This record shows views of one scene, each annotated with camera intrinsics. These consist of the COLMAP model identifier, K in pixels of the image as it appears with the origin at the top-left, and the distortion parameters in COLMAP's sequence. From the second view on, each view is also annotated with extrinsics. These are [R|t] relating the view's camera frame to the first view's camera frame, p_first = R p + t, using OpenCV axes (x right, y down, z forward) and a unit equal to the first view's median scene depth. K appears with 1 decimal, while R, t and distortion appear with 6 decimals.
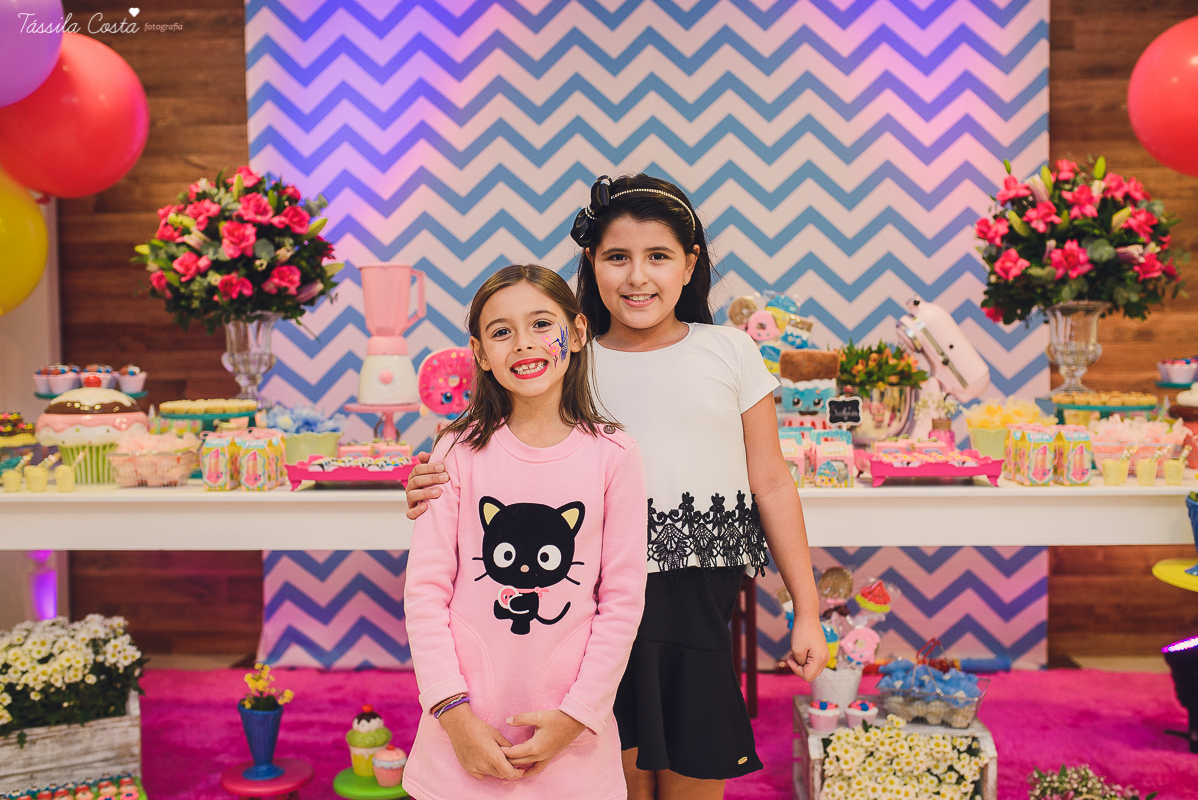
lens RADIAL K [[1208.5, 0, 599.0], [0, 1208.5, 400.0], [0, 0, 1]] dist [-0.061443, 0.088056]
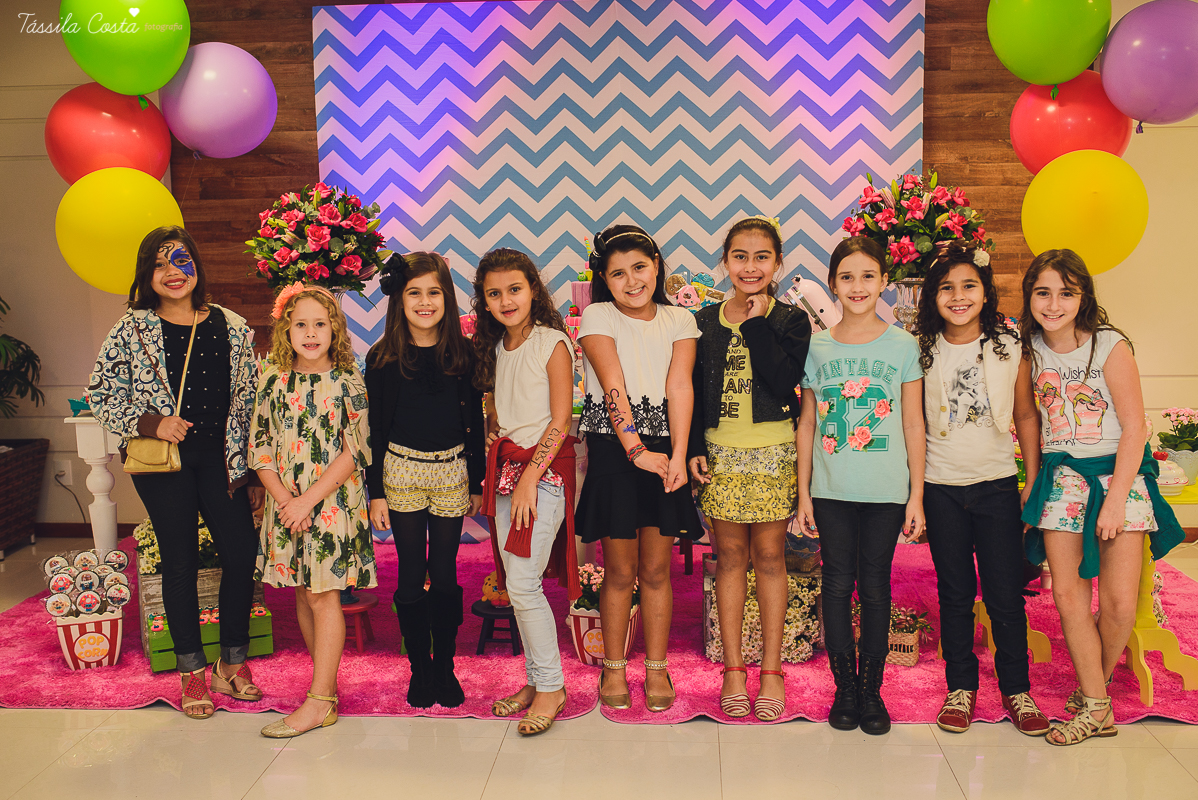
lens RADIAL K [[1177.5, 0, 599.0], [0, 1177.5, 400.0], [0, 0, 1]] dist [-0.069435, 0.123890]
pose [[0.999593, -0.000410, -0.028529, 0.072307], [0.002613, 0.997009, 0.077243, -0.047688], [0.028412, -0.077286, 0.996604, -0.390280]]
